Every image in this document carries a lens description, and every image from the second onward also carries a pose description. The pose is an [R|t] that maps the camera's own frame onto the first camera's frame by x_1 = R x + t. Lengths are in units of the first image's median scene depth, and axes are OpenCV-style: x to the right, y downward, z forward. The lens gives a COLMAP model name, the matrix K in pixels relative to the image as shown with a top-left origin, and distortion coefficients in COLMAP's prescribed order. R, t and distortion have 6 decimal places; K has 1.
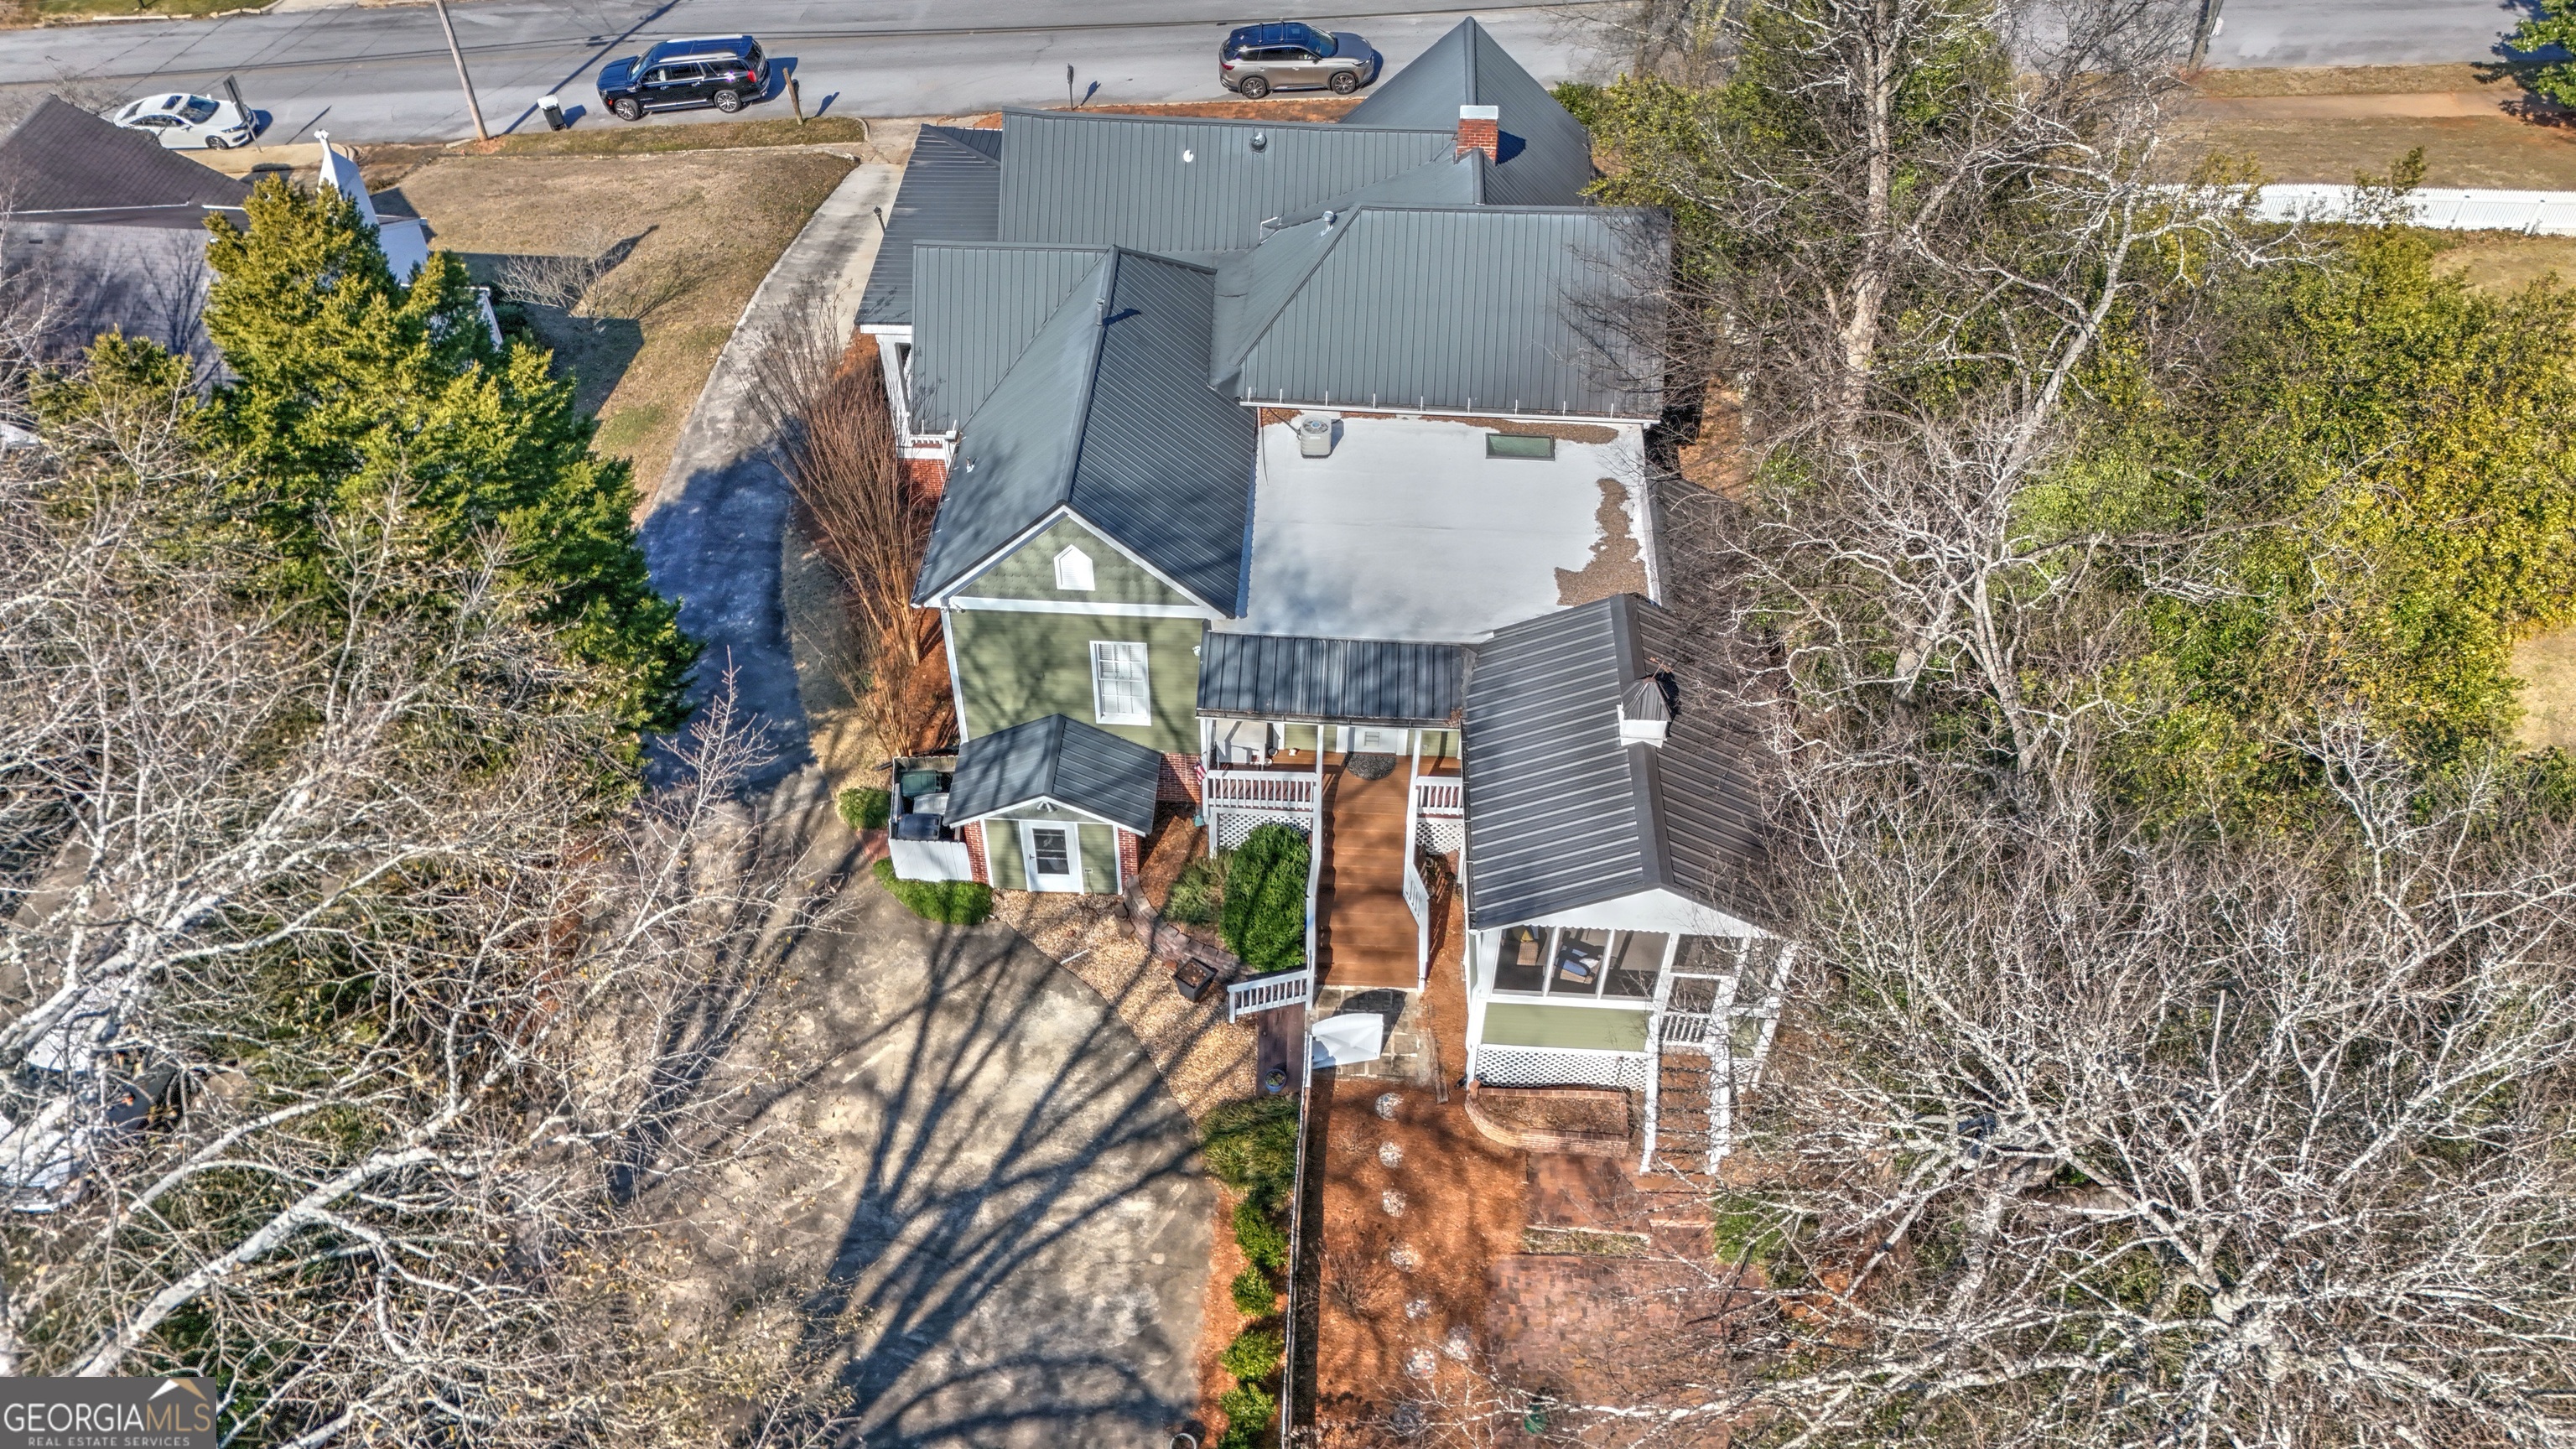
lens RADIAL K [[1860.7, 0, 1275.9], [0, 1860.7, 723.8], [0, 0, 1]] dist [0.054285, -0.051326]
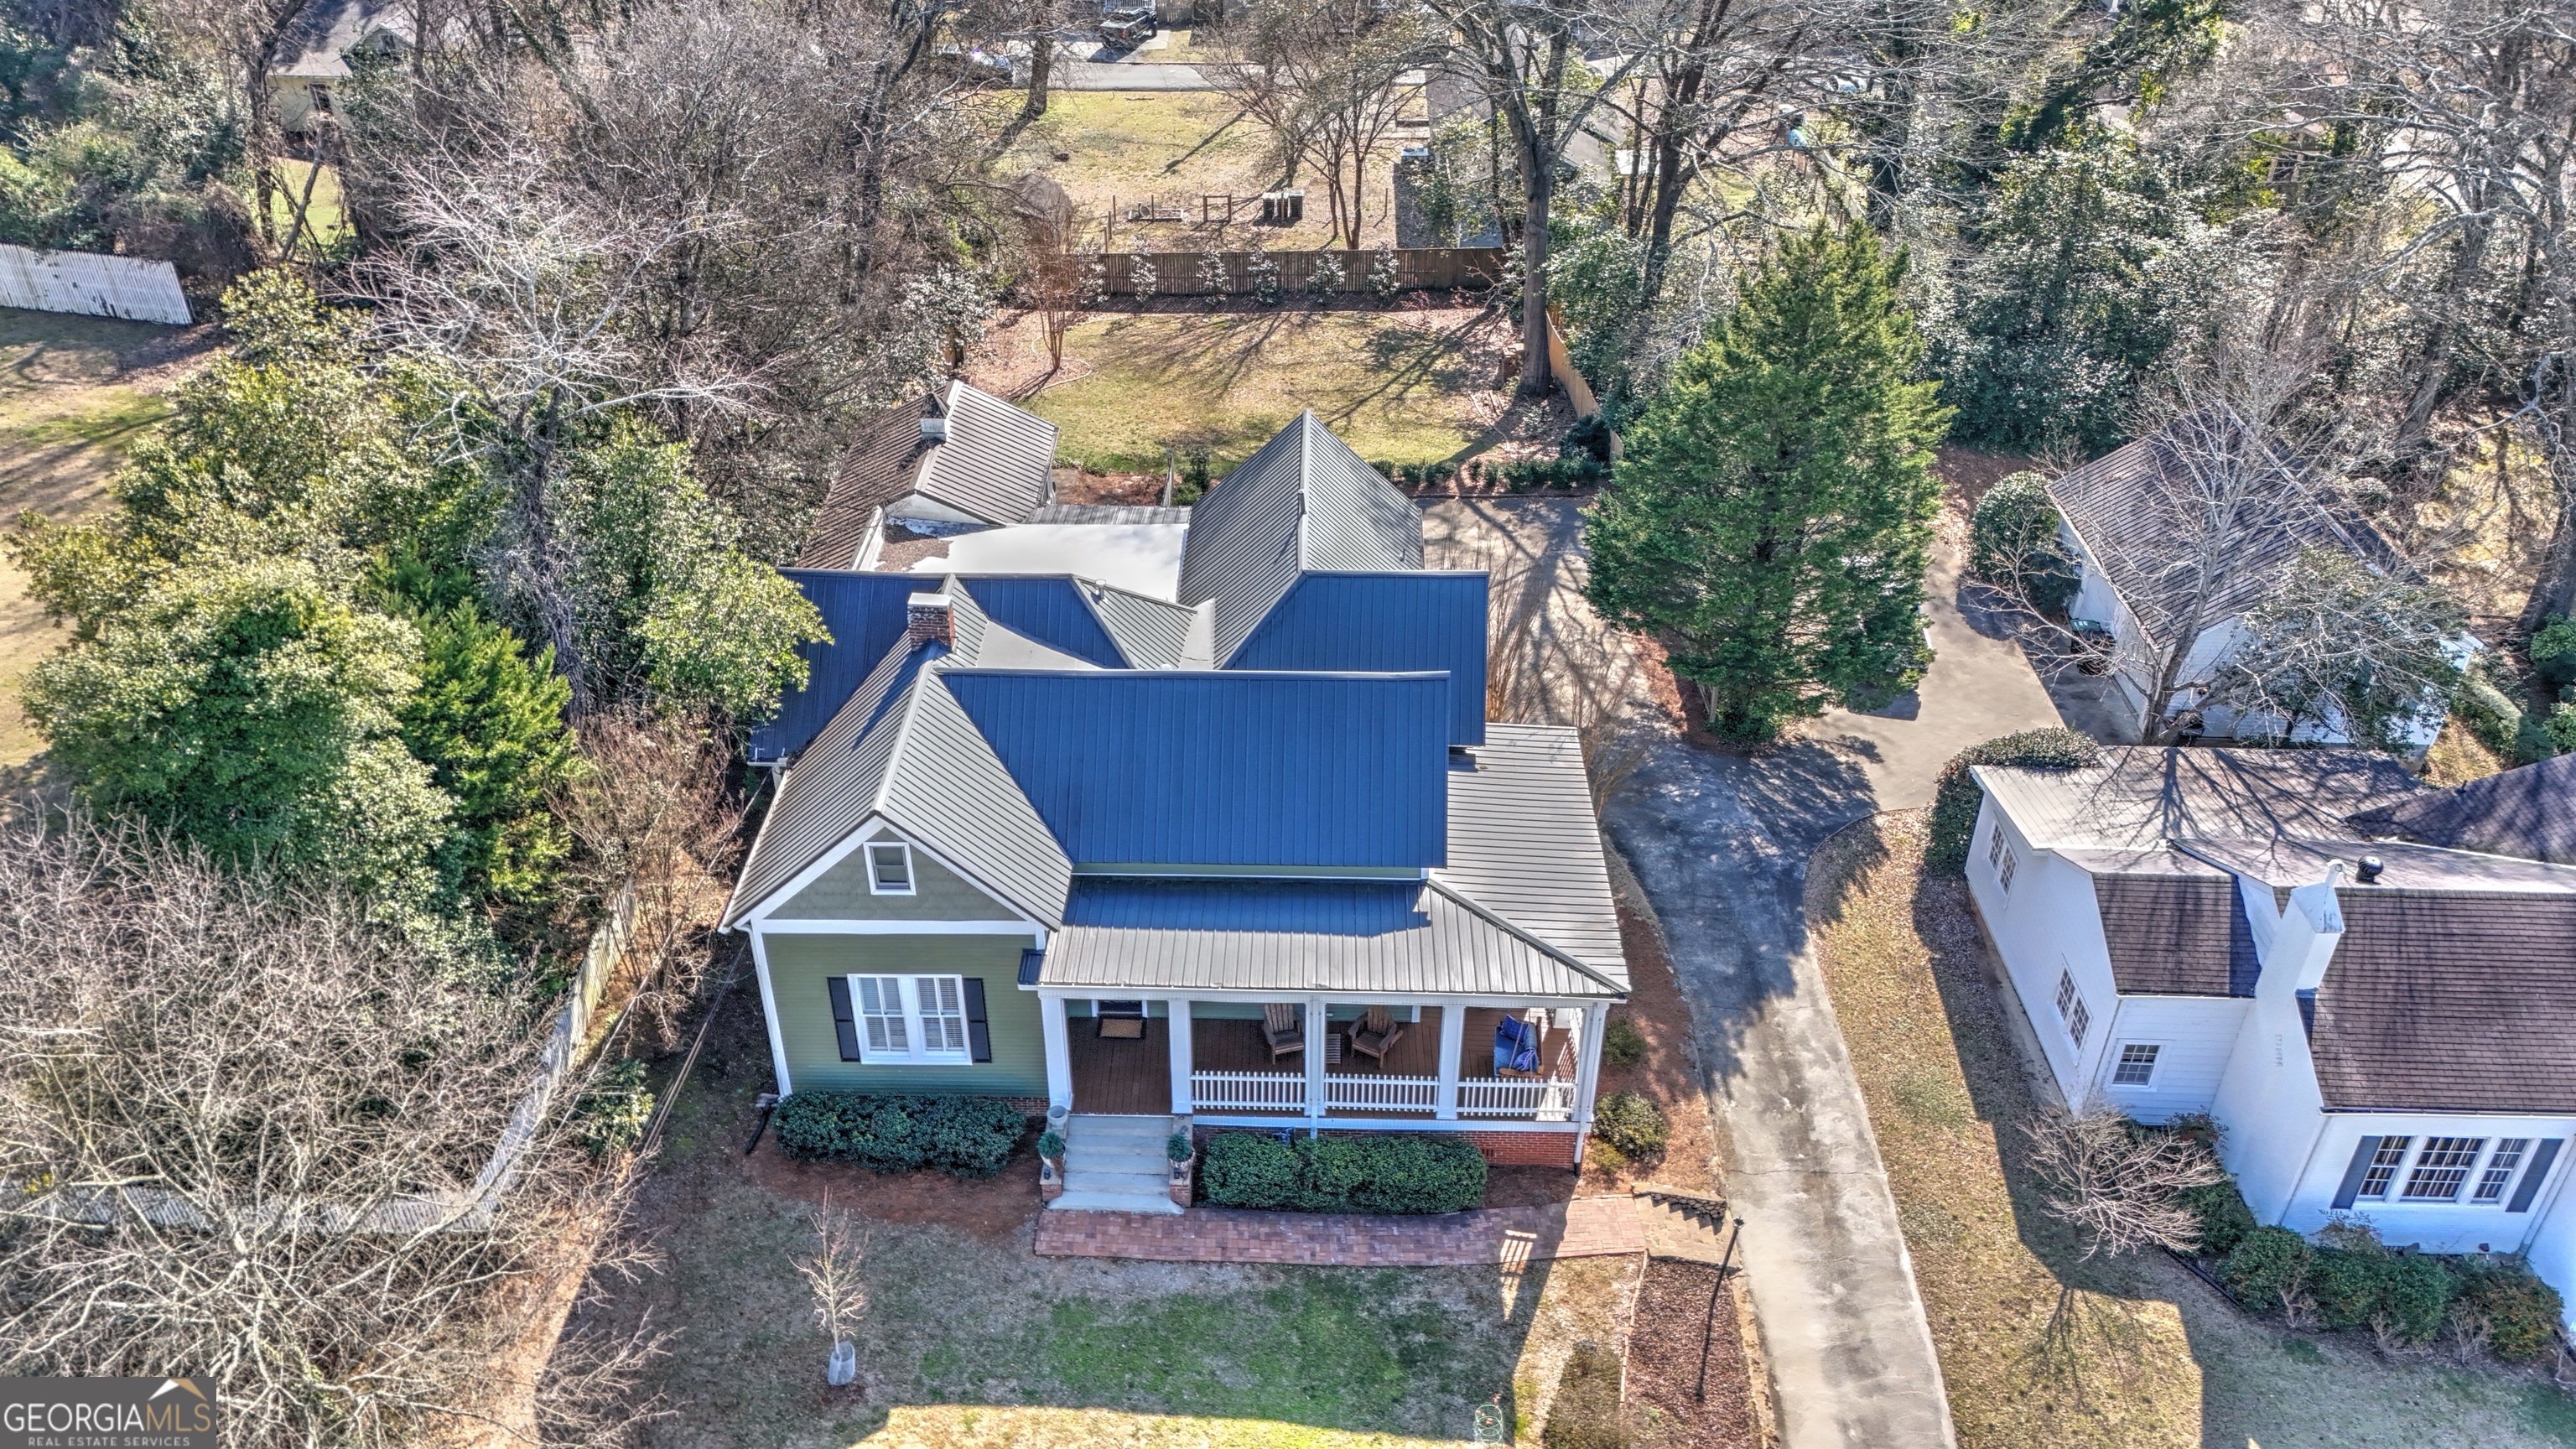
lens RADIAL K [[1860.7, 0, 1257.4], [0, 1860.7, 729.8], [0, 0, 1]] dist [0.054285, -0.051326]
pose [[-0.999713, -0.002377, -0.023838, -0.038978], [-0.023883, 0.176228, 0.984060, -1.417975], [0.001861, 0.984347, -0.176234, 1.410627]]
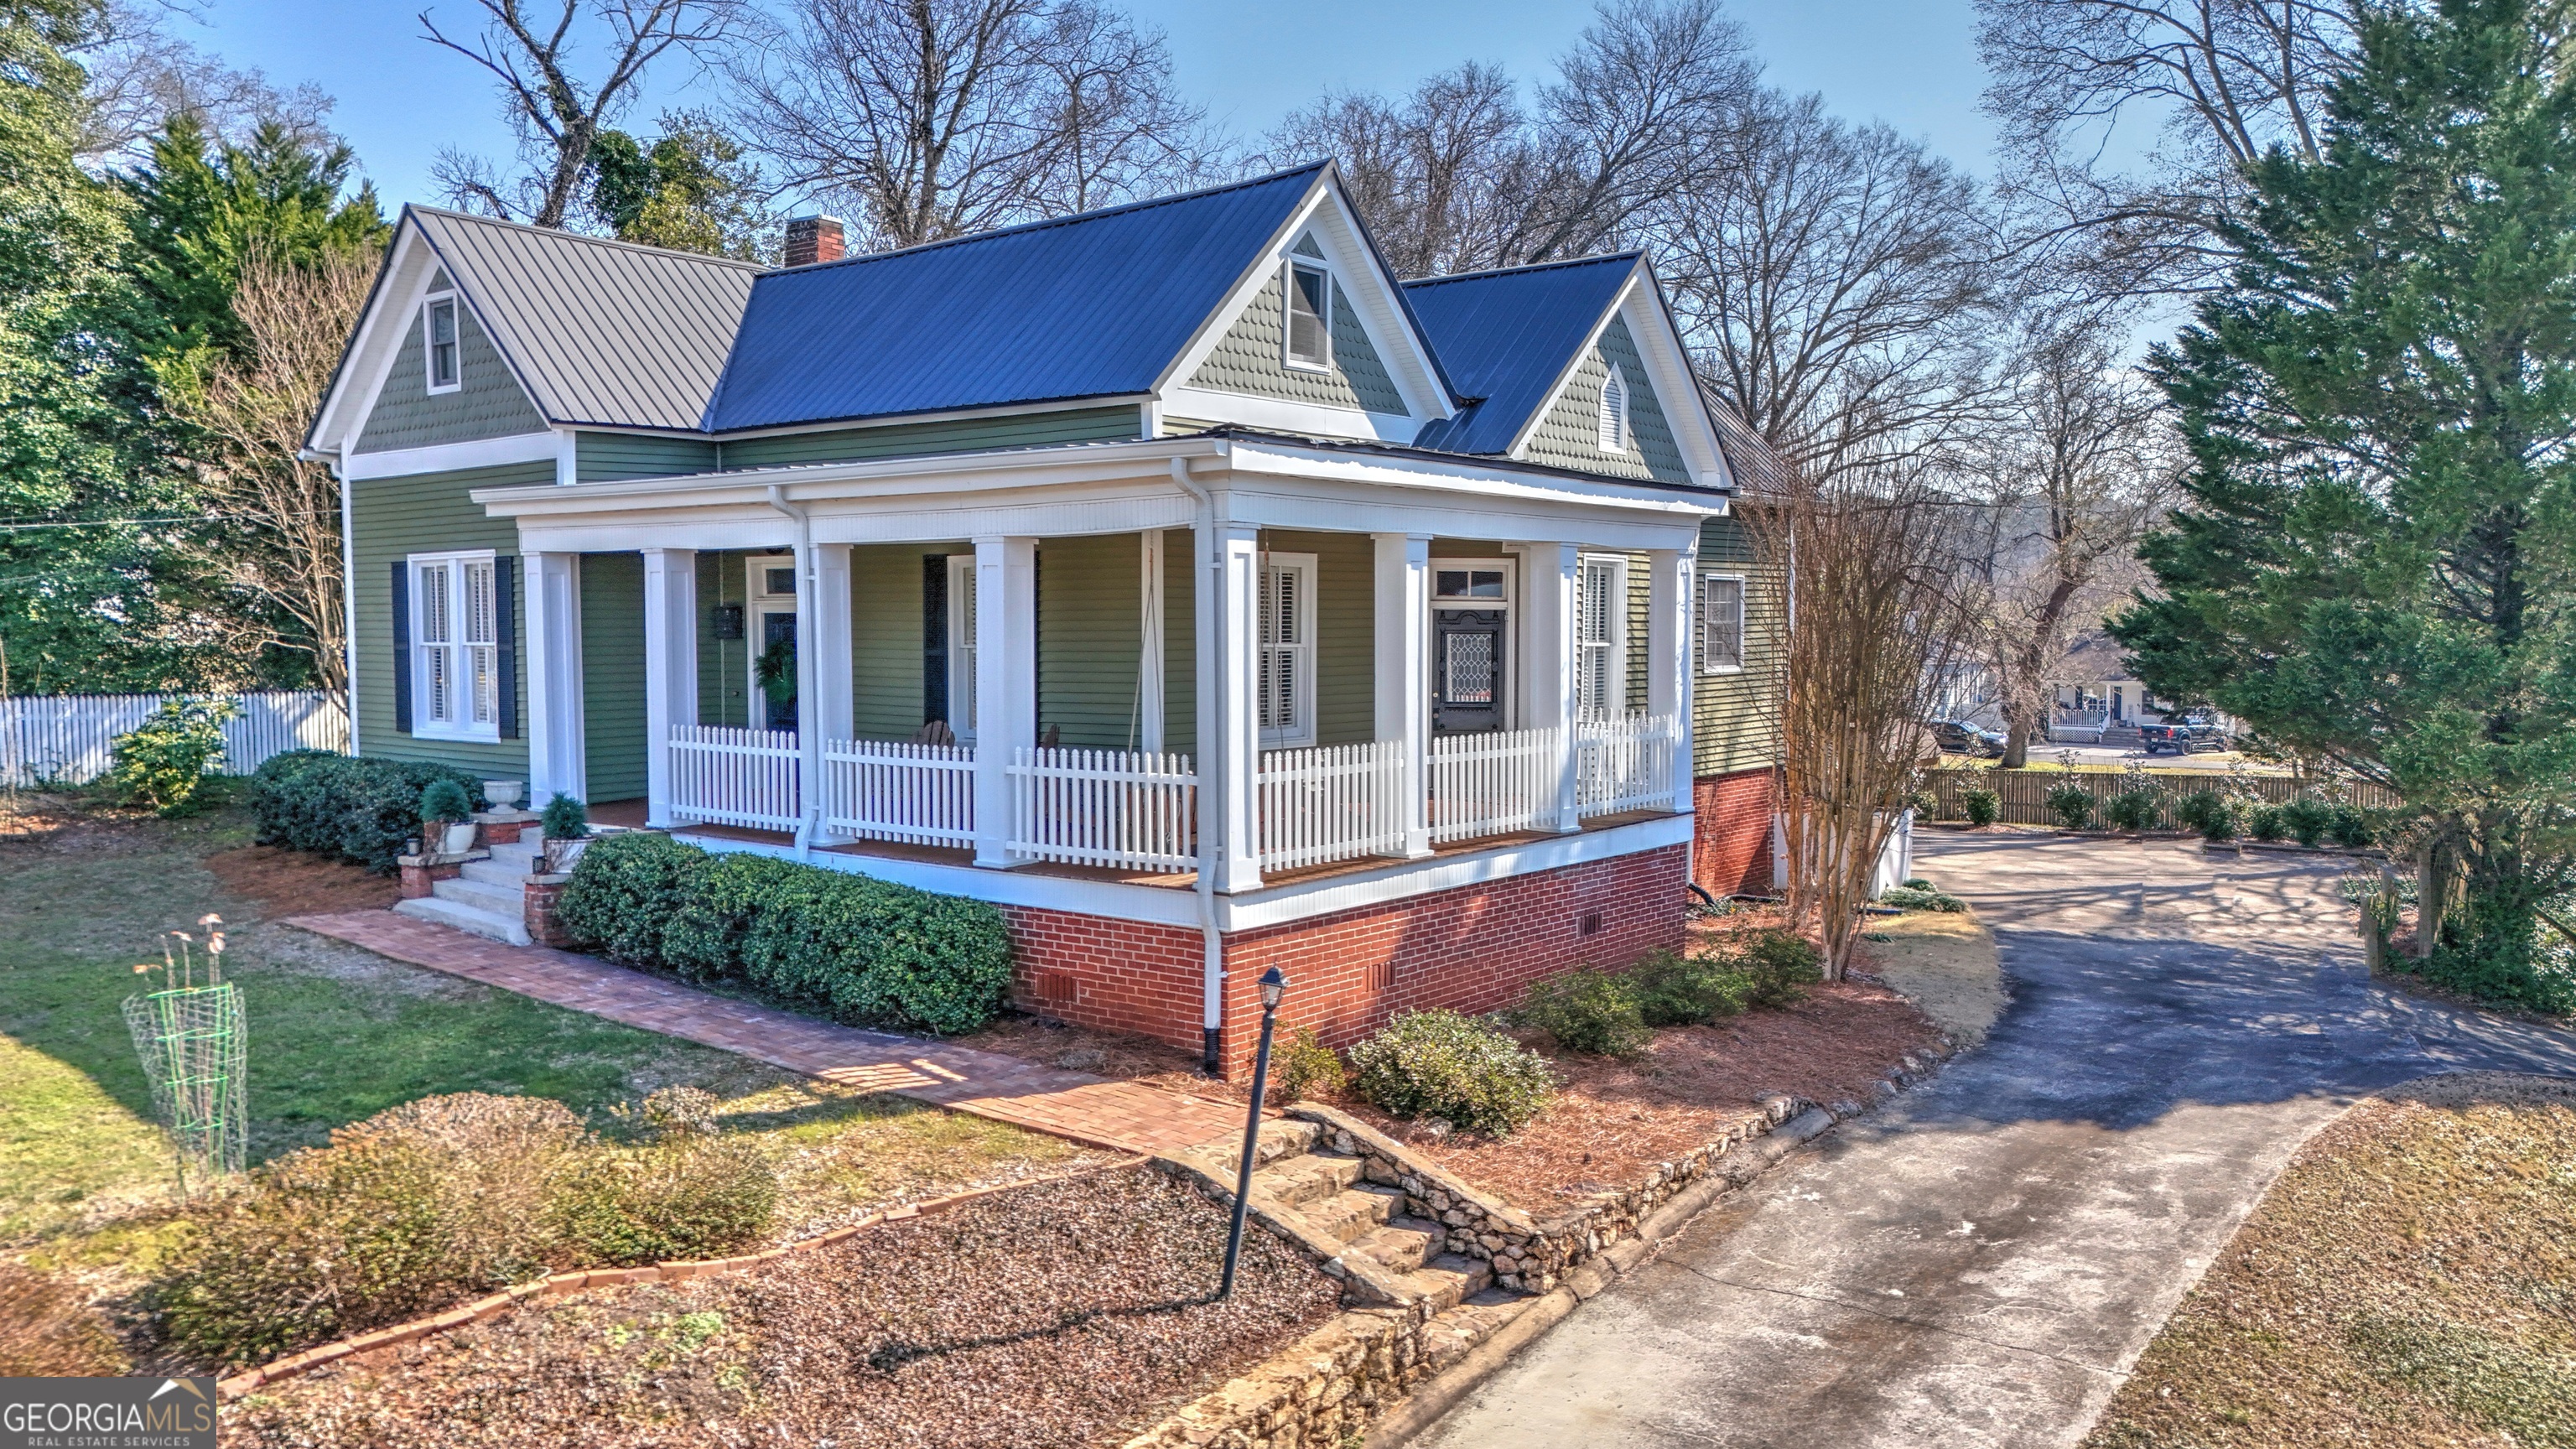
lens RADIAL K [[1860.7, 0, 1297.9], [0, 1860.7, 709.8], [0, 0, 1]] dist [0.054285, -0.051326]
pose [[-0.805043, -0.041985, 0.591729, -0.520959], [0.418061, 0.667537, 0.616133, -0.630895], [-0.420870, 0.743392, -0.519844, 1.628611]]
